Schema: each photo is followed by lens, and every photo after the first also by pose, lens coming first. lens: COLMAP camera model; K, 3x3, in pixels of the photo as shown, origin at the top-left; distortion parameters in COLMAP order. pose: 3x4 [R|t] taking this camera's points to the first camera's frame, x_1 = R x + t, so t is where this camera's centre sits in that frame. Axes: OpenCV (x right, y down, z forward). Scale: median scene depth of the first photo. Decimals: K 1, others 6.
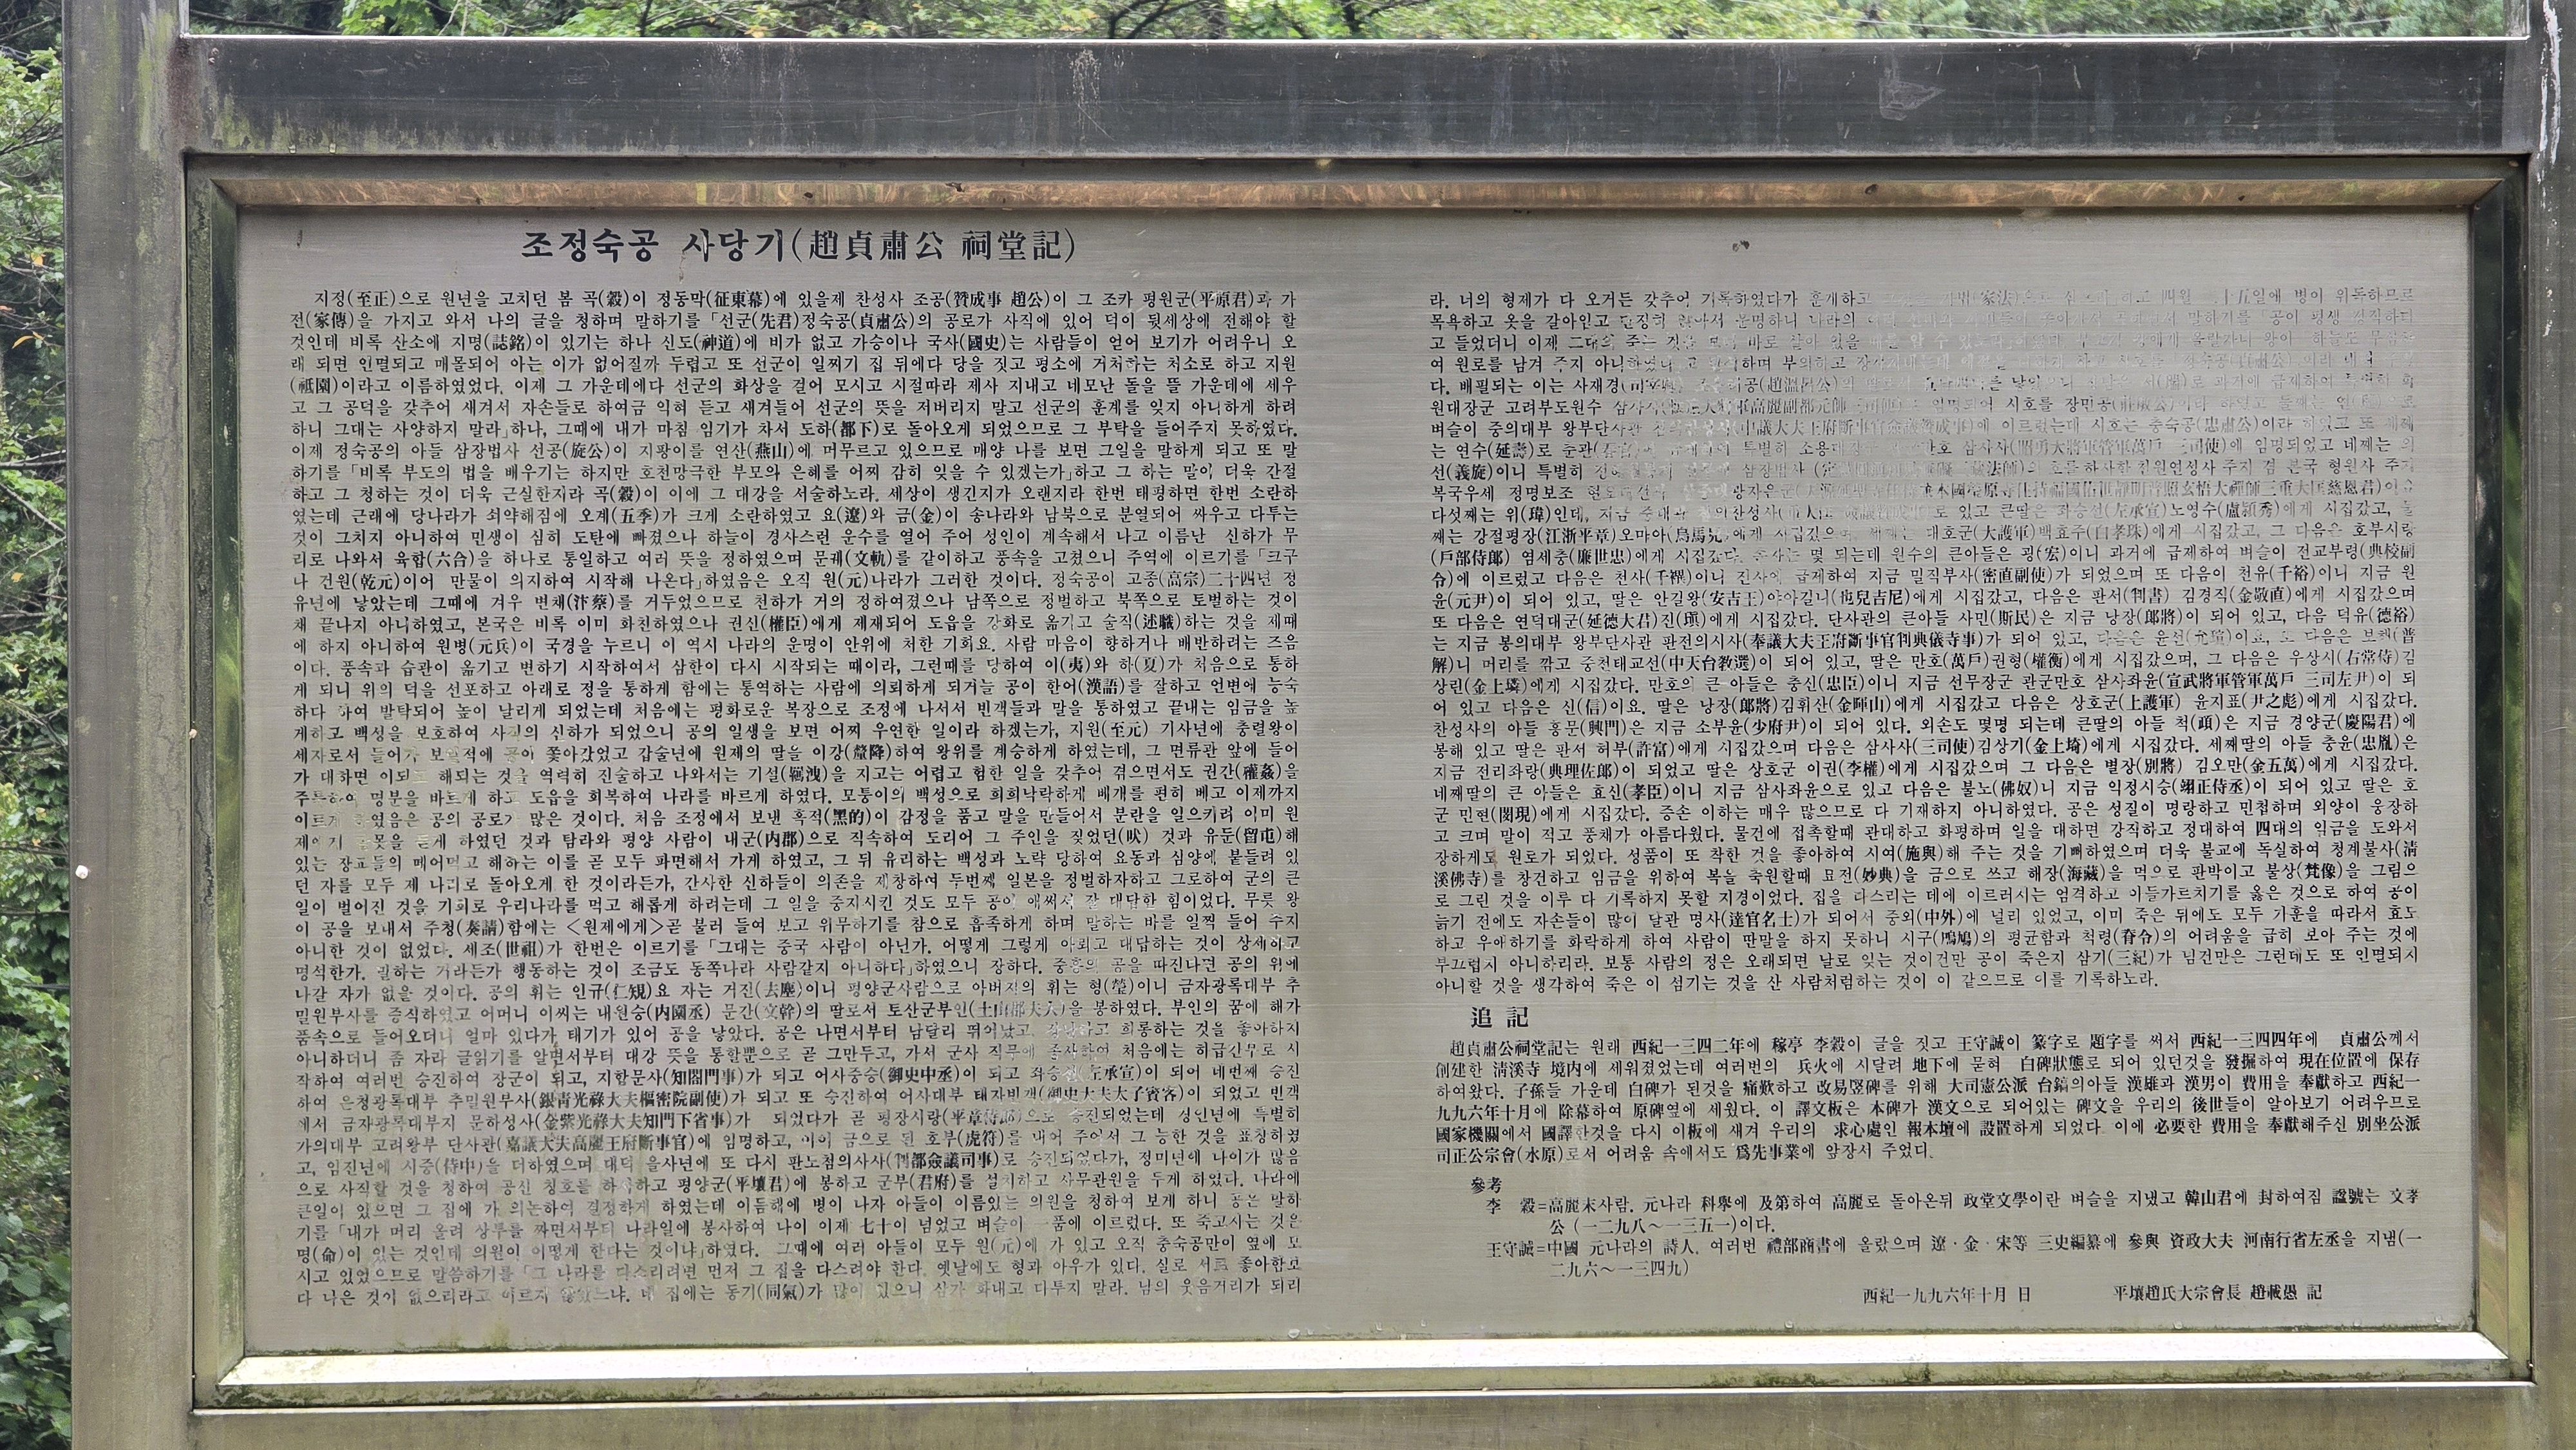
lens RADIAL K [[8807.8, 0, 1285.6], [0, 8807.8, 727.3], [0, 0, 1]] dist [0.210257, 0.000000]
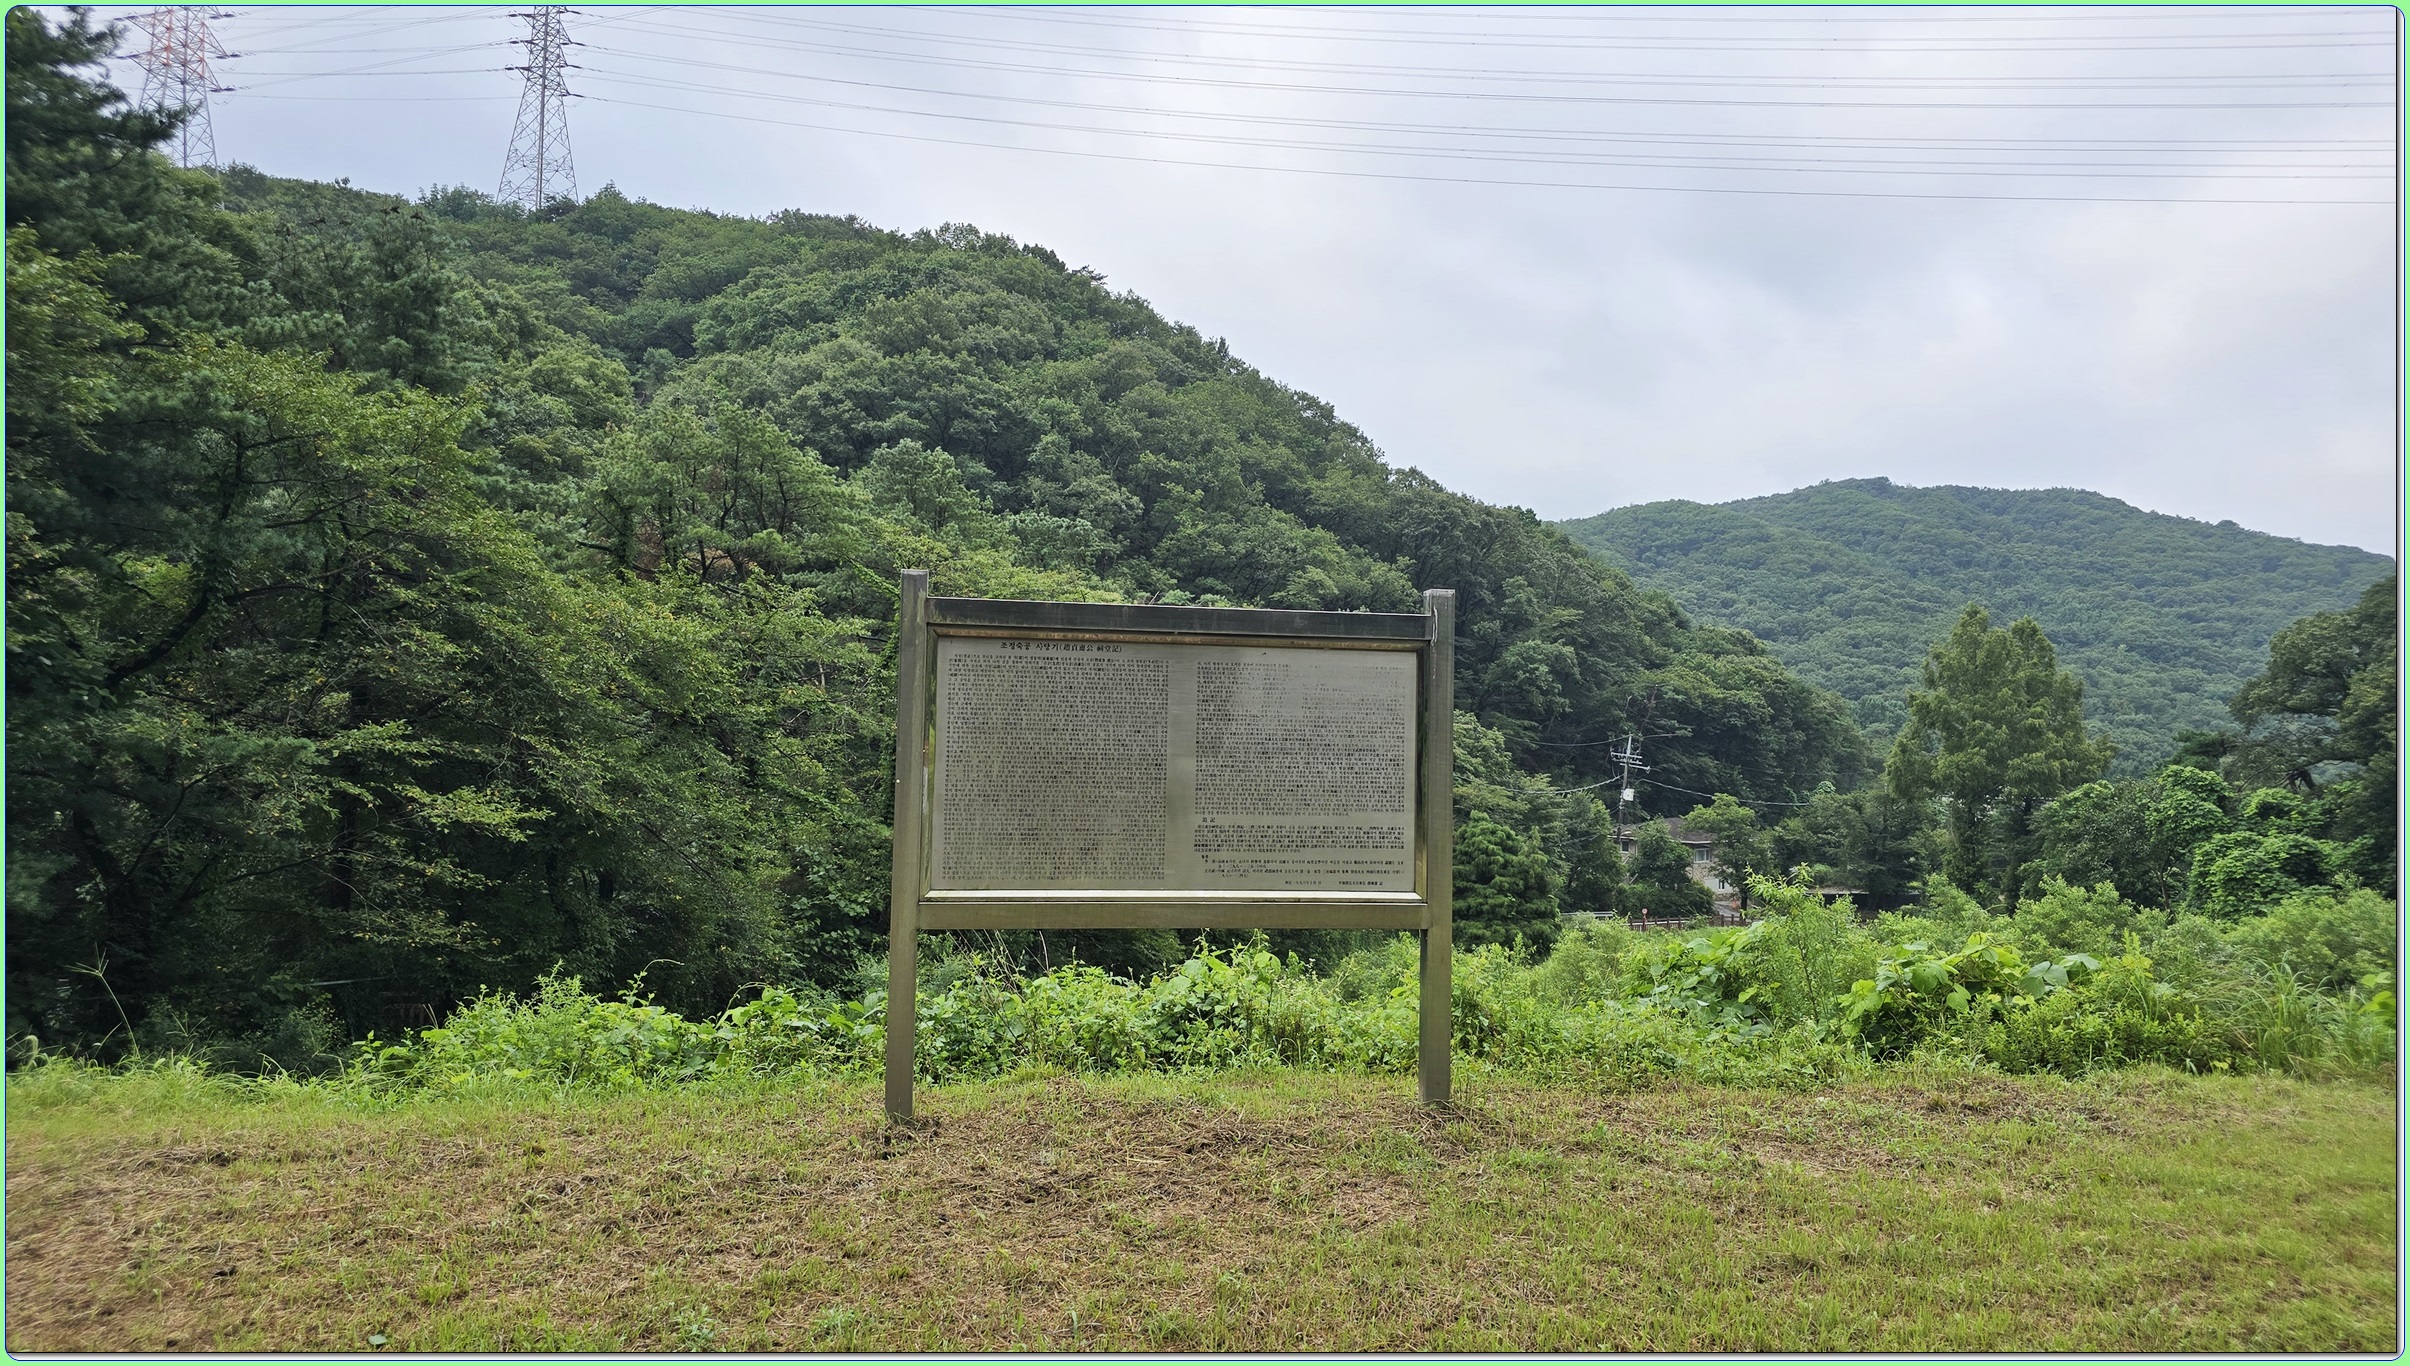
lens RADIAL K [[1552.1, 0, 1214.6], [0, 1552.1, 680.5], [0, 0, 1]] dist [0.028320, -0.008790]
pose [[0.997641, 0.031337, 0.061073, -0.024259], [-0.029272, 0.998979, -0.034415, -0.011916], [-0.062089, 0.032546, 0.997540, 0.192319]]
